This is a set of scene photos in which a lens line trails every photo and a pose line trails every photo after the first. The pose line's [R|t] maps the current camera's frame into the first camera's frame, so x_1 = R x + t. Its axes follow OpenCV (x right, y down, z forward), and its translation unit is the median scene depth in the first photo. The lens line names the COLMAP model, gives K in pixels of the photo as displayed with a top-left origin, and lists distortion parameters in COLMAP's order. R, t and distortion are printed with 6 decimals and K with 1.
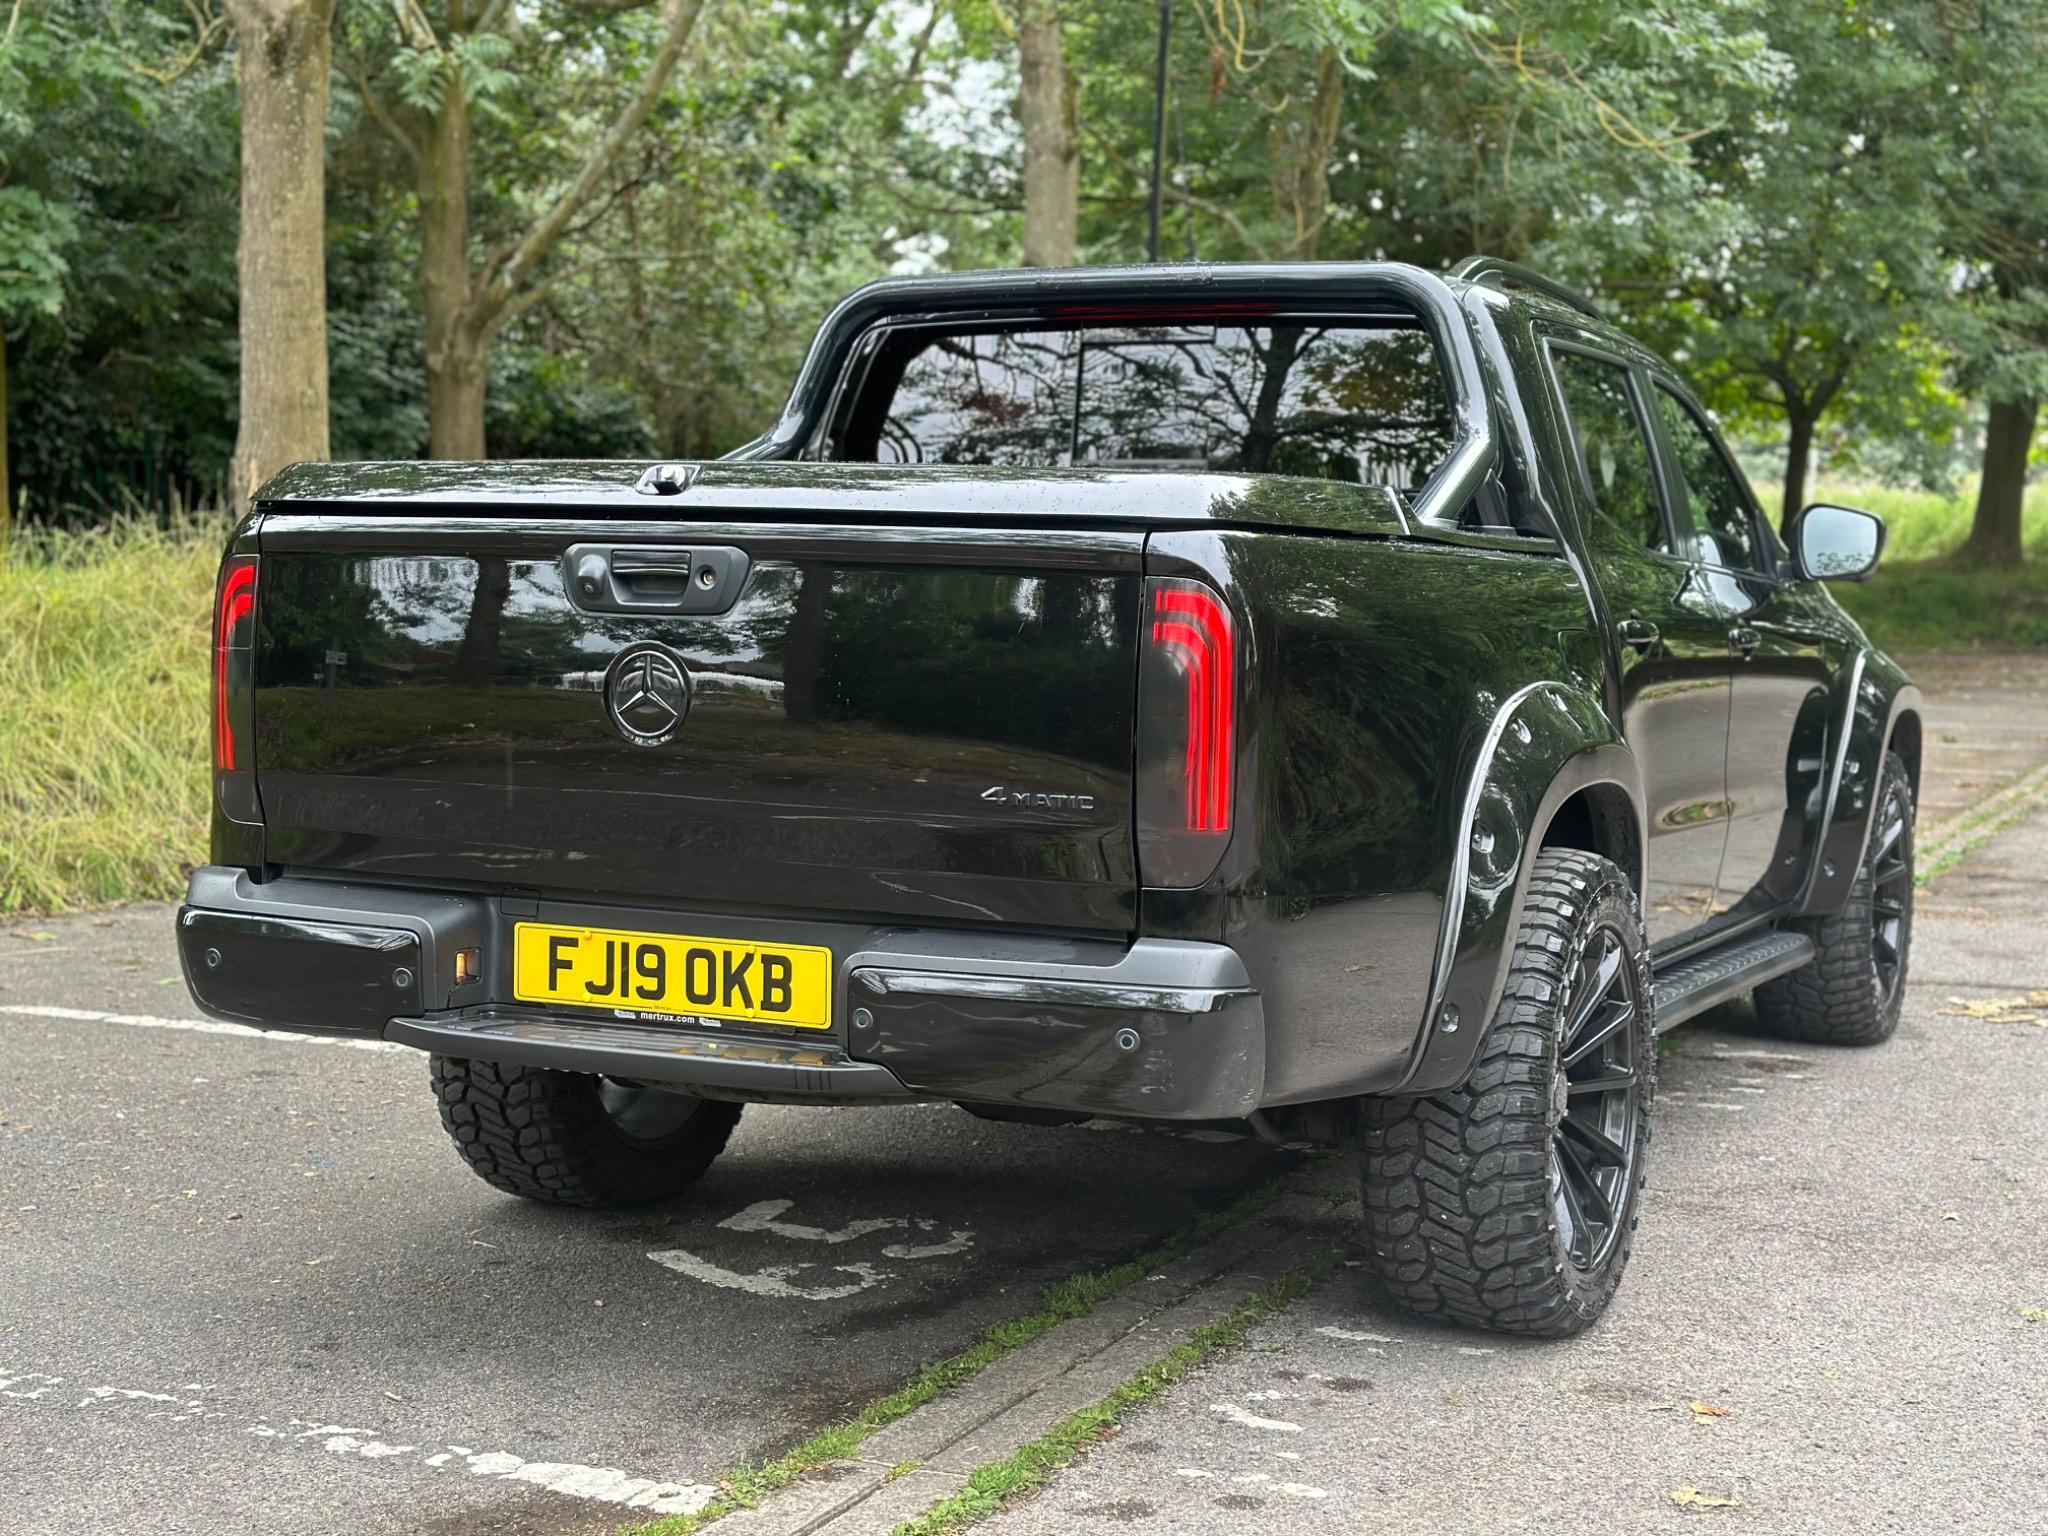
lens RADIAL K [[2856.5, 0, 1019.3], [0, 2856.5, 792.3], [0, 0, 1]] dist [0.177510, -0.283225]
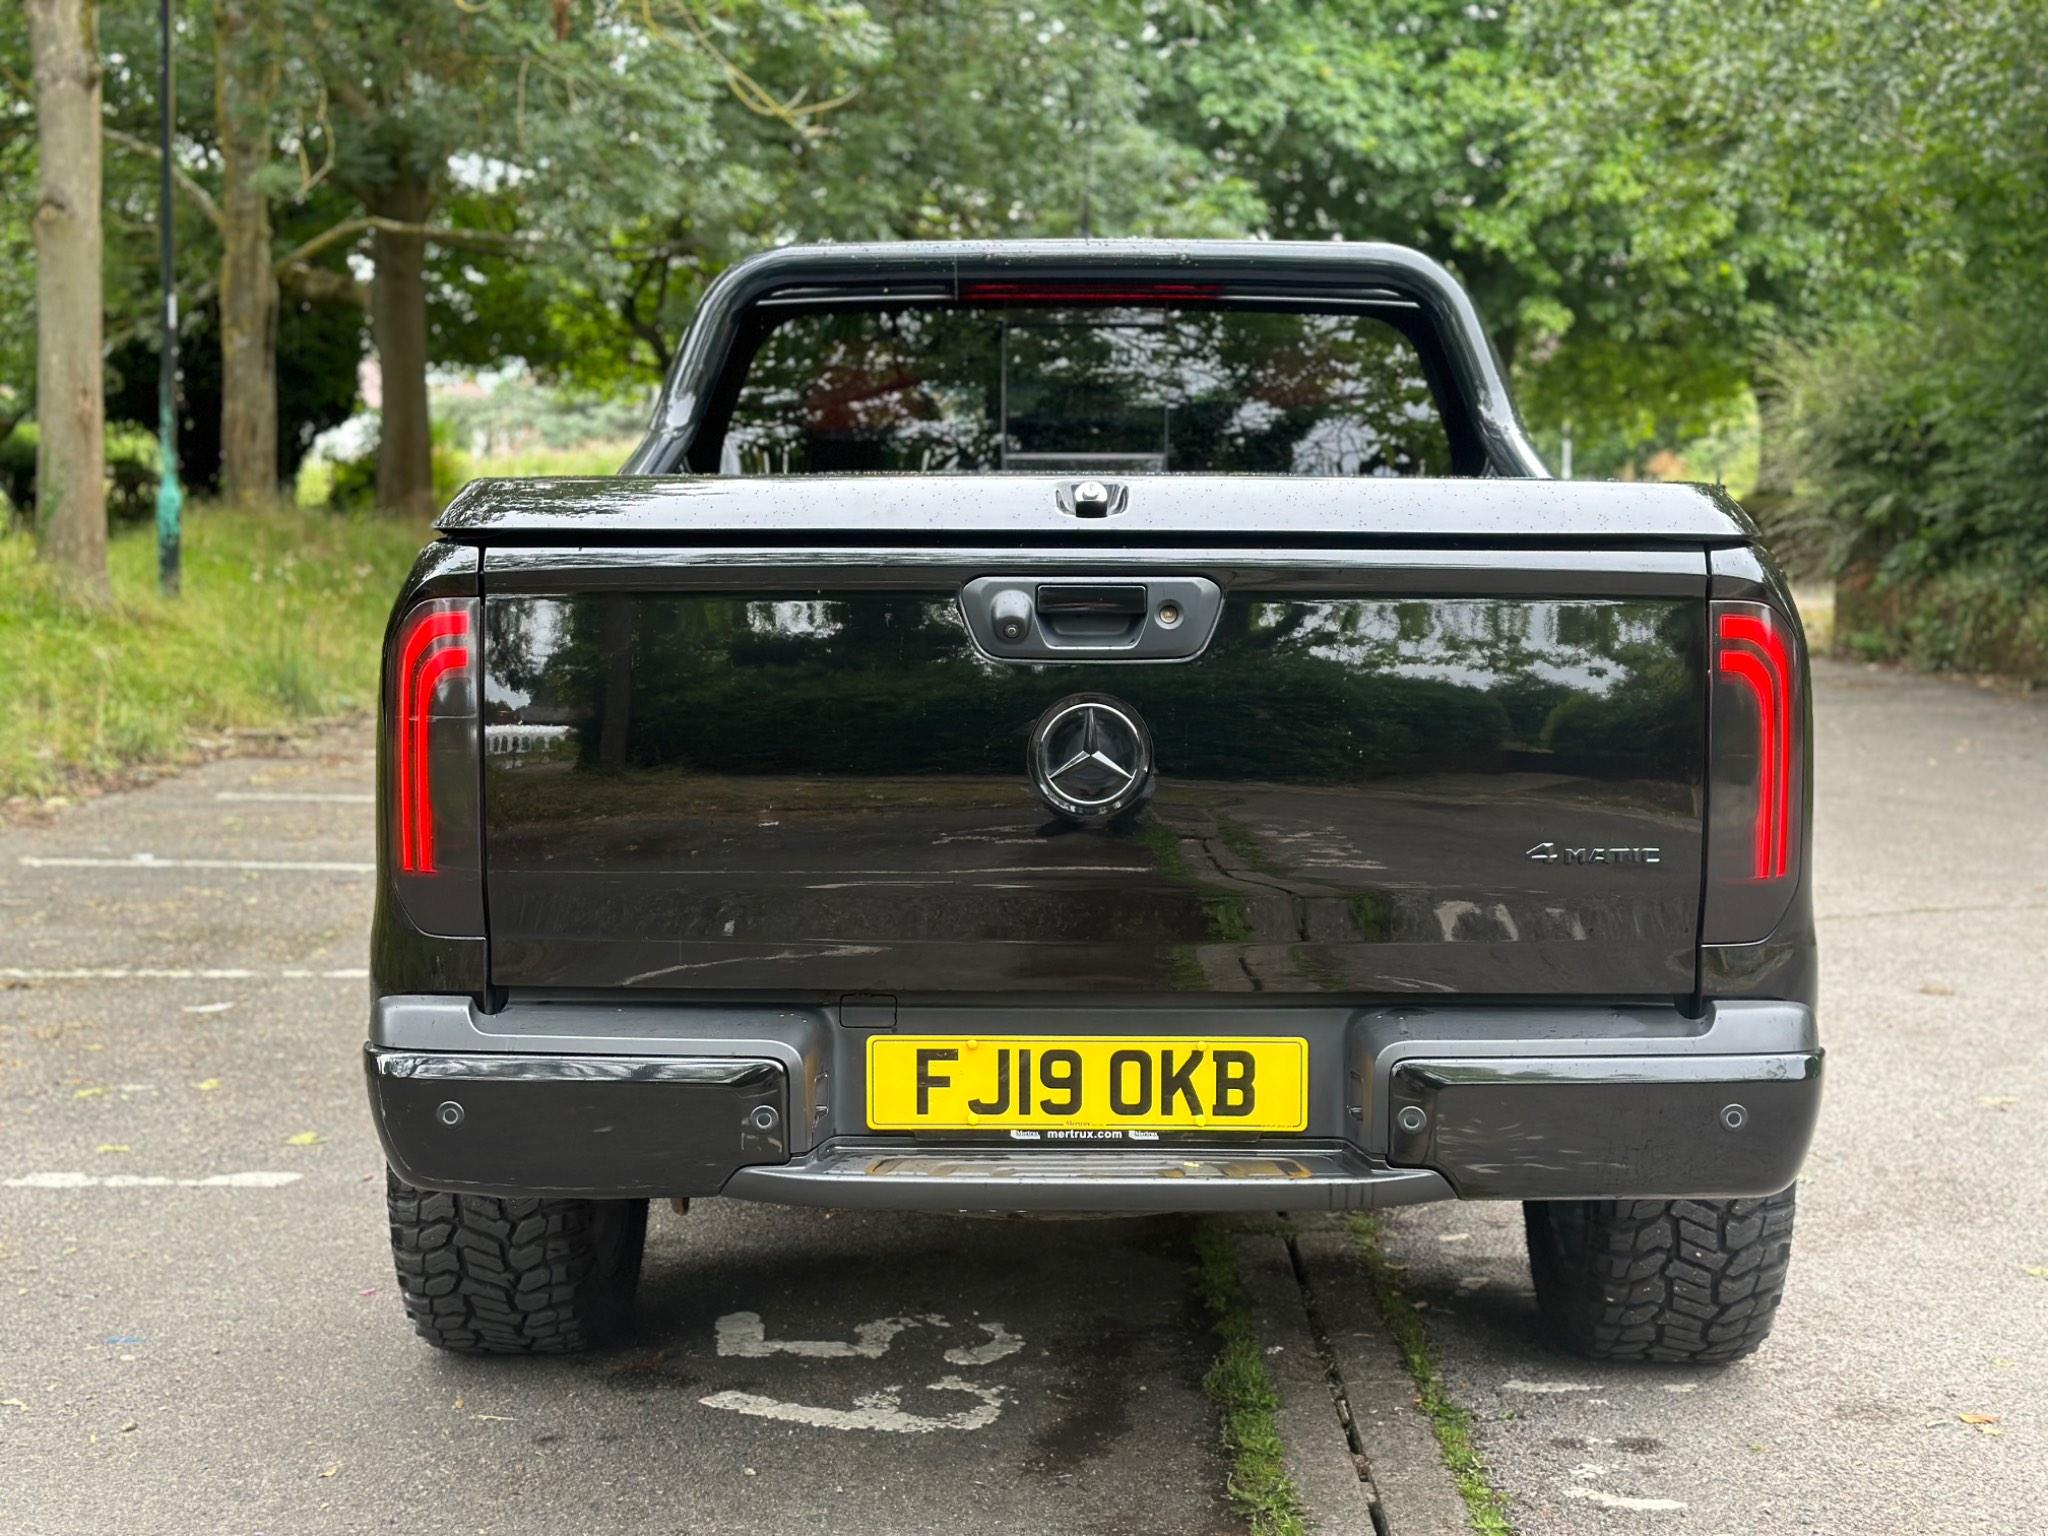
lens RADIAL K [[2856.5, 0, 1019.3], [0, 2856.5, 792.3], [0, 0, 1]] dist [0.177510, -0.283225]
pose [[0.909277, -0.055018, 0.412539, -0.480177], [0.048600, 0.998479, 0.026042, -0.044747], [-0.413344, -0.003630, 0.910568, 0.238347]]
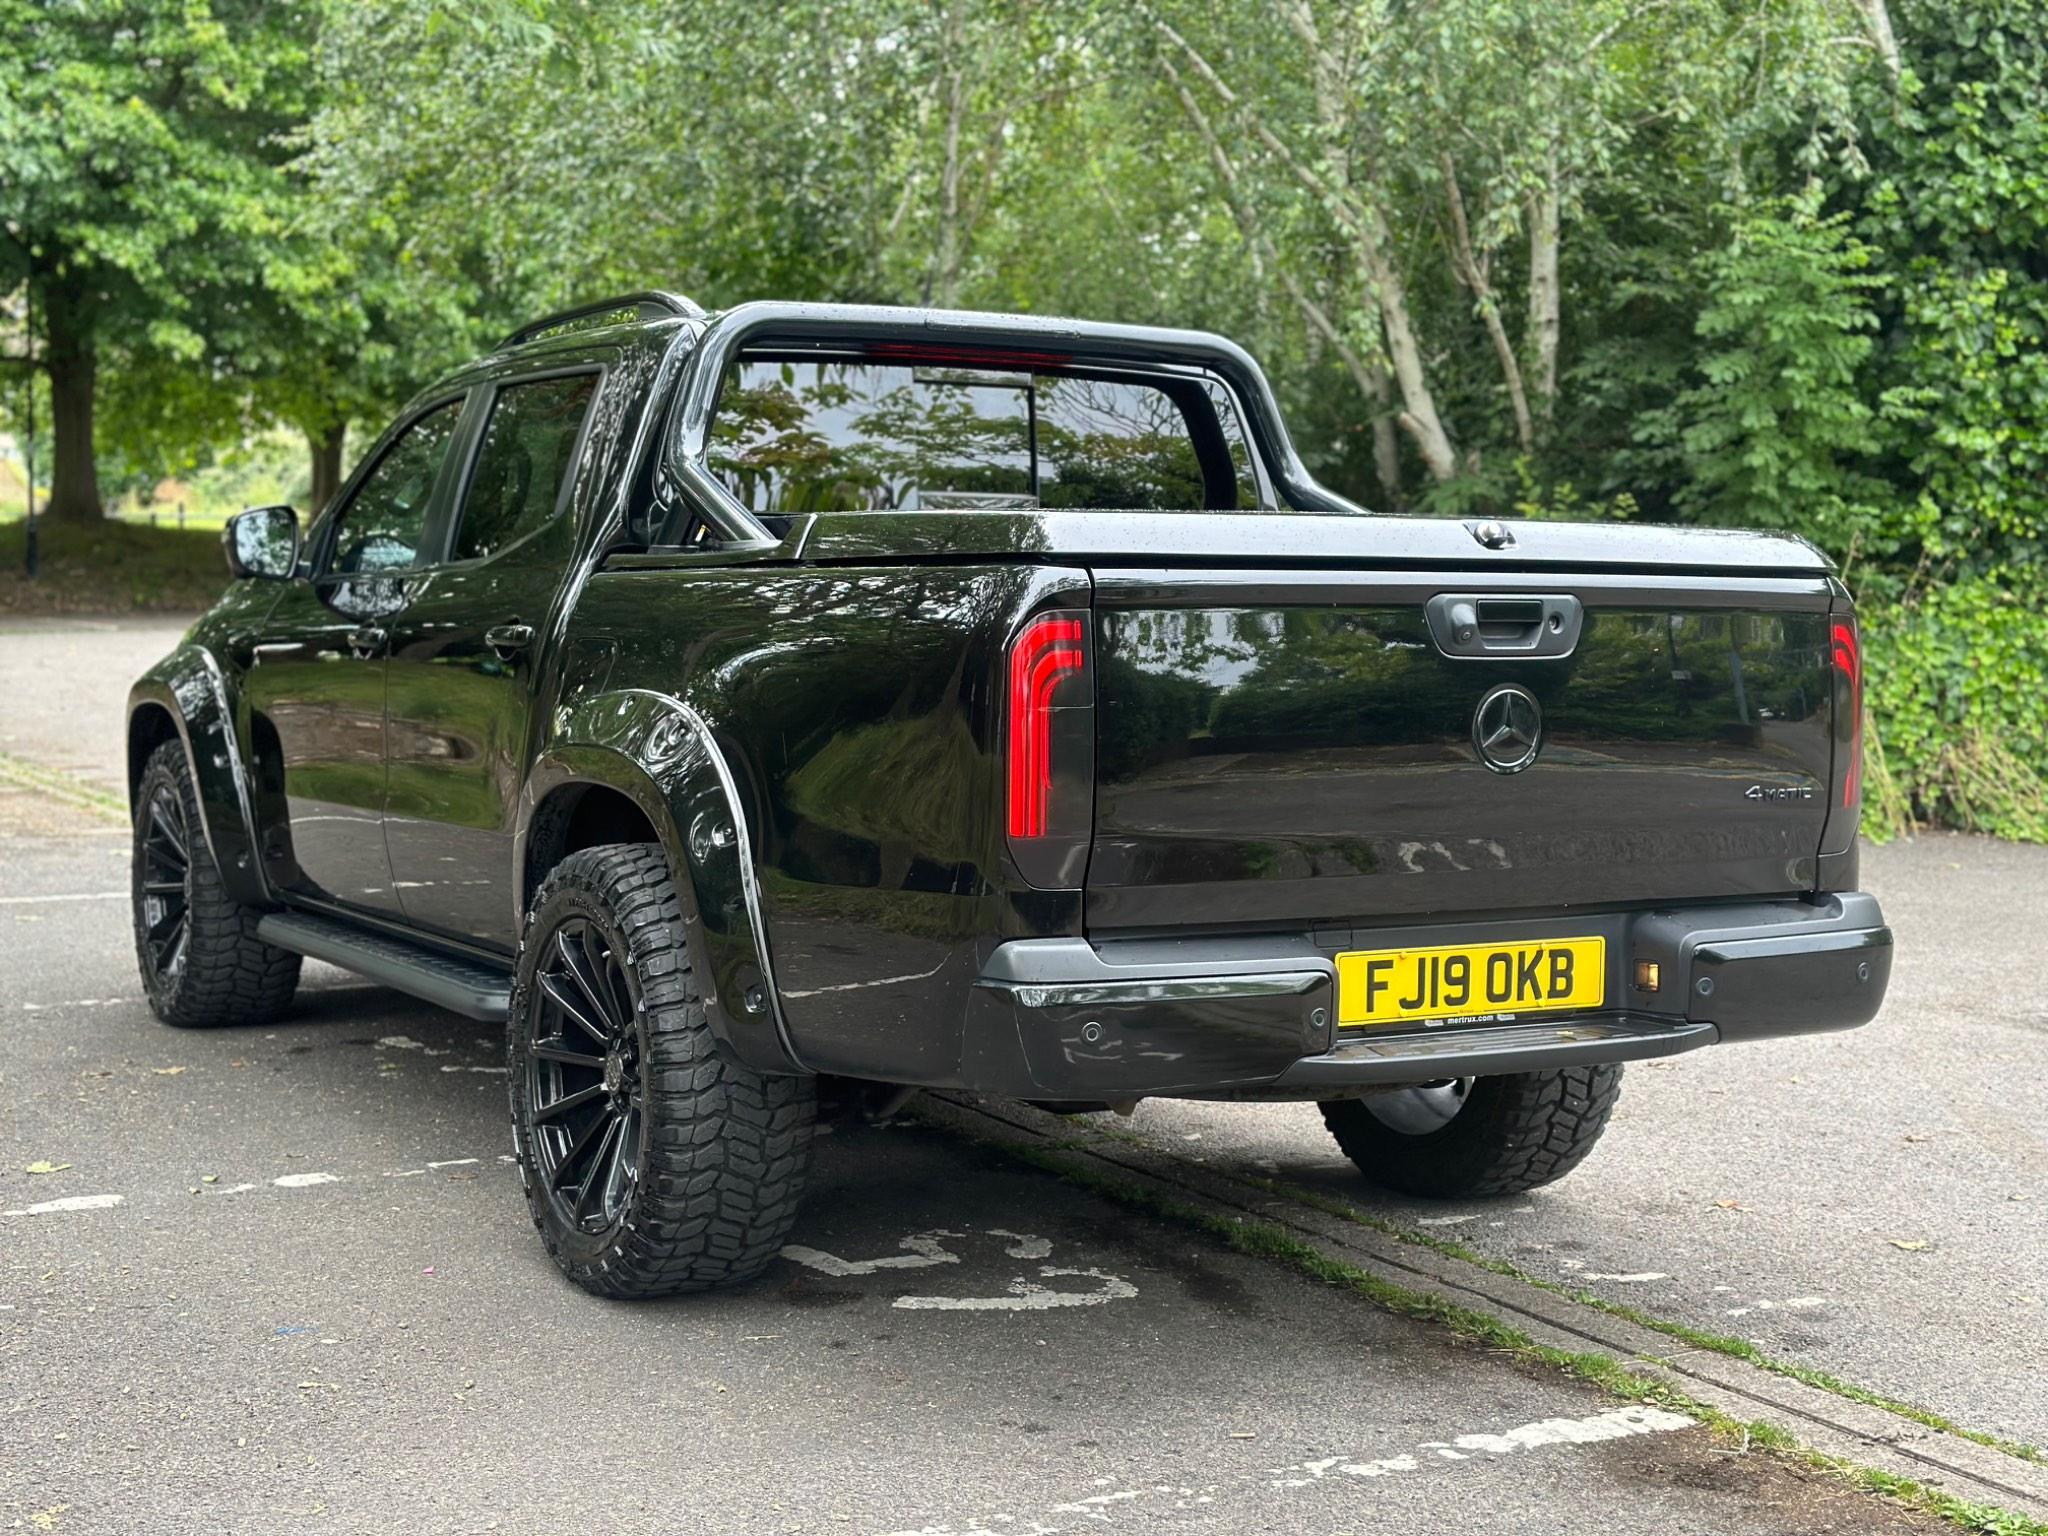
lens RADIAL K [[2856.5, 0, 1019.3], [0, 2856.5, 792.3], [0, 0, 1]] dist [0.177510, -0.283225]
pose [[0.568646, -0.073221, 0.819317, -1.118310], [0.062032, 0.997011, 0.046048, -0.070390], [-0.820240, 0.024639, 0.571488, 0.503714]]
